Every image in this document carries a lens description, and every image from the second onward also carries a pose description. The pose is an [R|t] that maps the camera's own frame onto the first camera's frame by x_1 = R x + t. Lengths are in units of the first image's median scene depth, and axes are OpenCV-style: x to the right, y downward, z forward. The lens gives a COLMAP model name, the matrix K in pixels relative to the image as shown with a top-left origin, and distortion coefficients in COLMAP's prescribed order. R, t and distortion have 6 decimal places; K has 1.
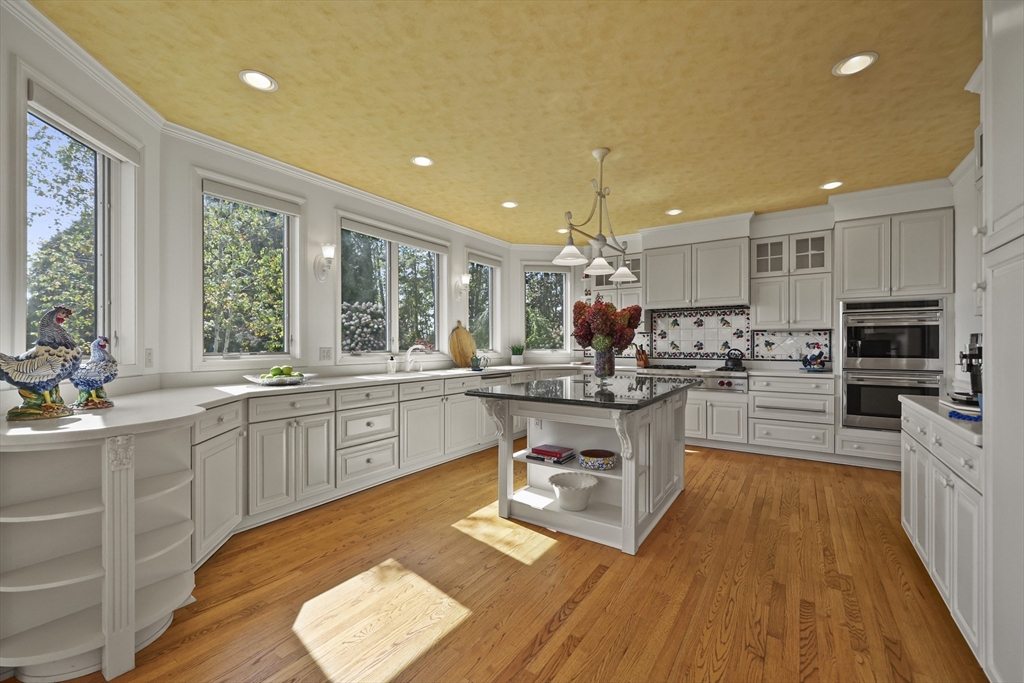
lens RADIAL K [[411.5, 0, 511.3], [0, 411.5, 347.1], [0, 0, 1]] dist [-0.001941, 0.000231]
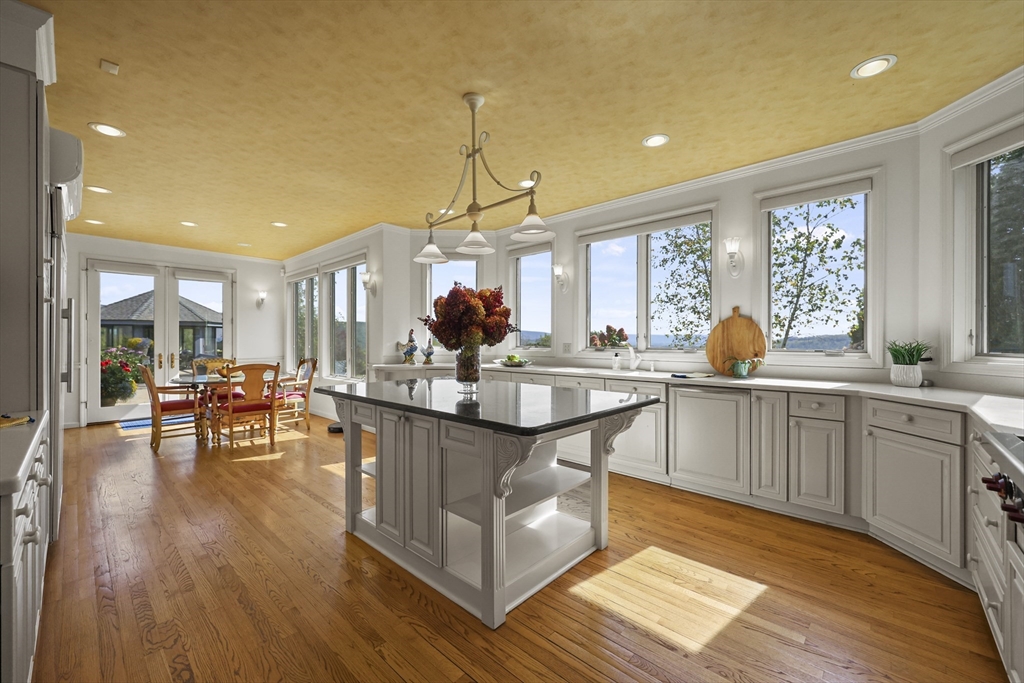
lens RADIAL K [[411.5, 0, 521.1], [0, 411.5, 343.6], [0, 0, 1]] dist [-0.001941, 0.000231]
pose [[-0.131081, 0.008935, -0.991331, 0.716302], [-0.003314, 0.999950, 0.009451, -0.009102], [0.991366, 0.004524, -0.131045, 0.861600]]
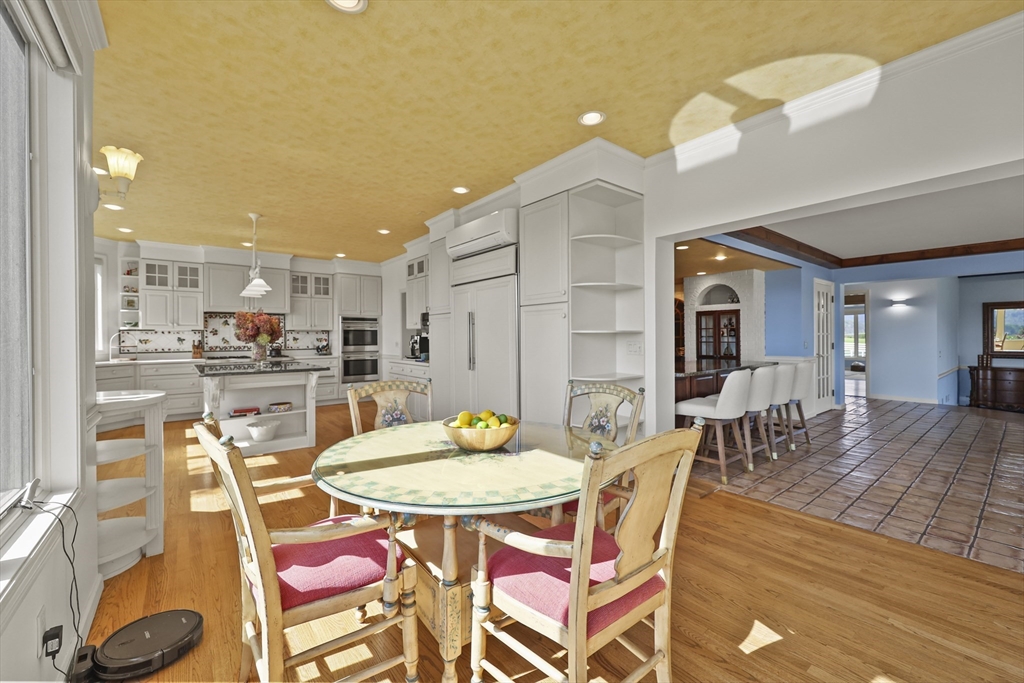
lens RADIAL K [[411.5, 0, 510.4], [0, 411.5, 337.4], [0, 0, 1]] dist [-0.001941, 0.000231]
pose [[0.286924, -0.002420, 0.957950, -0.706115], [0.012895, 0.999916, -0.001336, -0.001671], [-0.957867, 0.012736, 0.286931, -0.251691]]
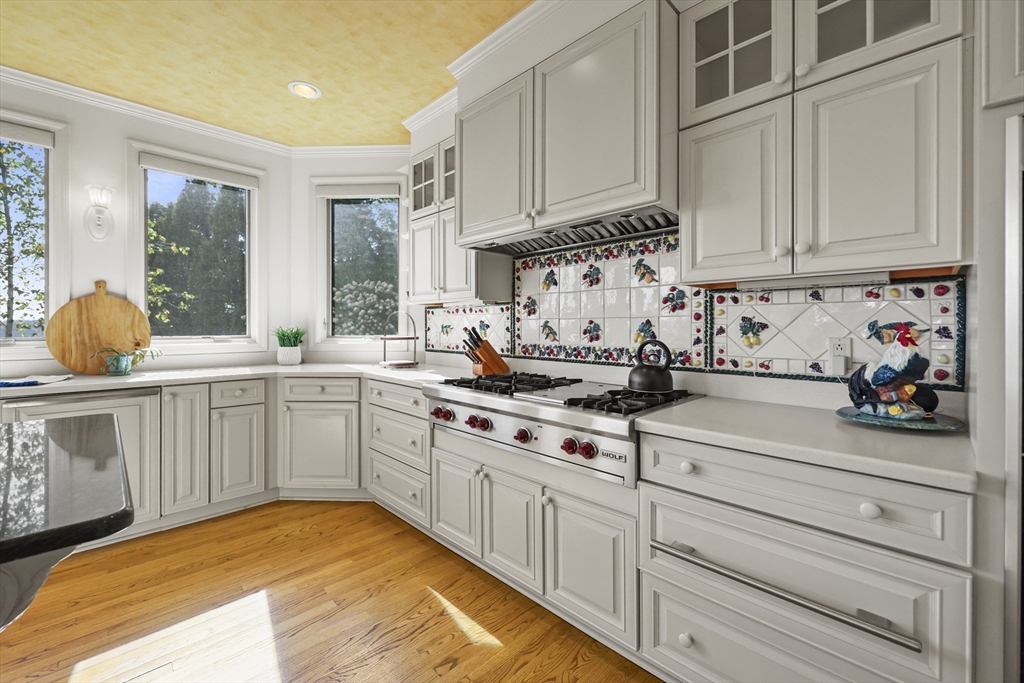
lens RADIAL K [[411.5, 0, 505.5], [0, 411.5, 328.9], [0, 0, 1]] dist [-0.001941, 0.000231]
pose [[0.981837, 0.002118, -0.189713, 0.548786], [-0.002729, 0.999992, -0.002960, -0.004508], [0.189705, 0.003424, 0.981835, 0.698253]]
